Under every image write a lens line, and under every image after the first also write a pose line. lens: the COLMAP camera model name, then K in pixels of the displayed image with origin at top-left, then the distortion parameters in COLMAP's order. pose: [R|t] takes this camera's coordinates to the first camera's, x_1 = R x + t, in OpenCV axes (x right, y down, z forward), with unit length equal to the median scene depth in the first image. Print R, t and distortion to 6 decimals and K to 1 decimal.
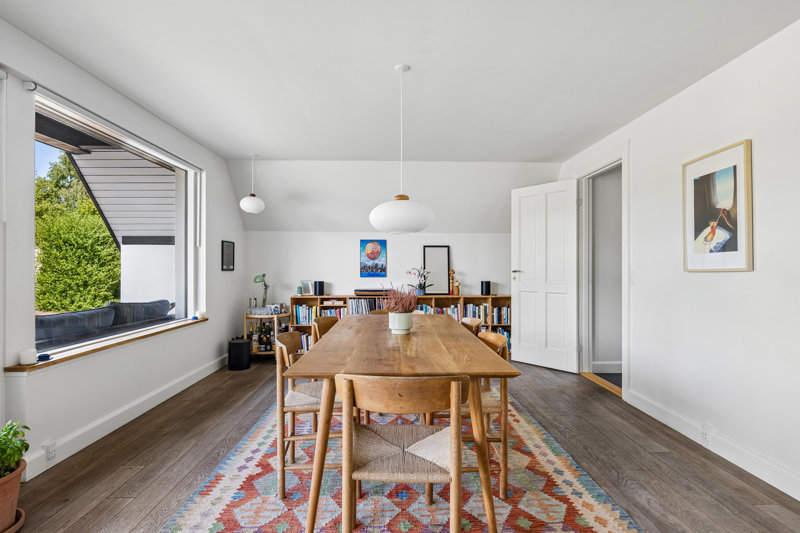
lens RADIAL K [[427.3, 0, 400.0], [0, 427.3, 266.5], [0, 0, 1]] dist [-0.001810, 0.000490]
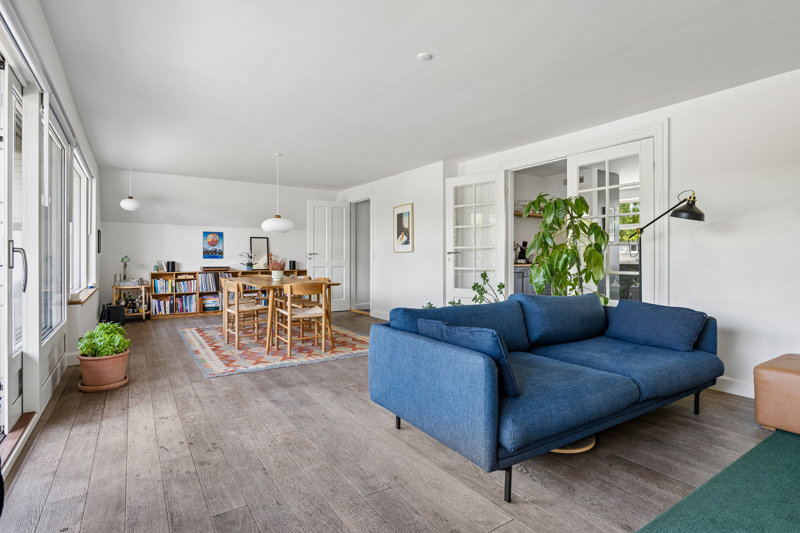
lens RADIAL K [[427.3, 0, 400.0], [0, 427.3, 266.5], [0, 0, 1]] dist [-0.001810, 0.000490]
pose [[0.850869, -0.011276, 0.525257, -0.297496], [-0.002108, 0.999688, 0.024877, 0.016252], [-0.525374, -0.022275, 0.850580, -0.559642]]
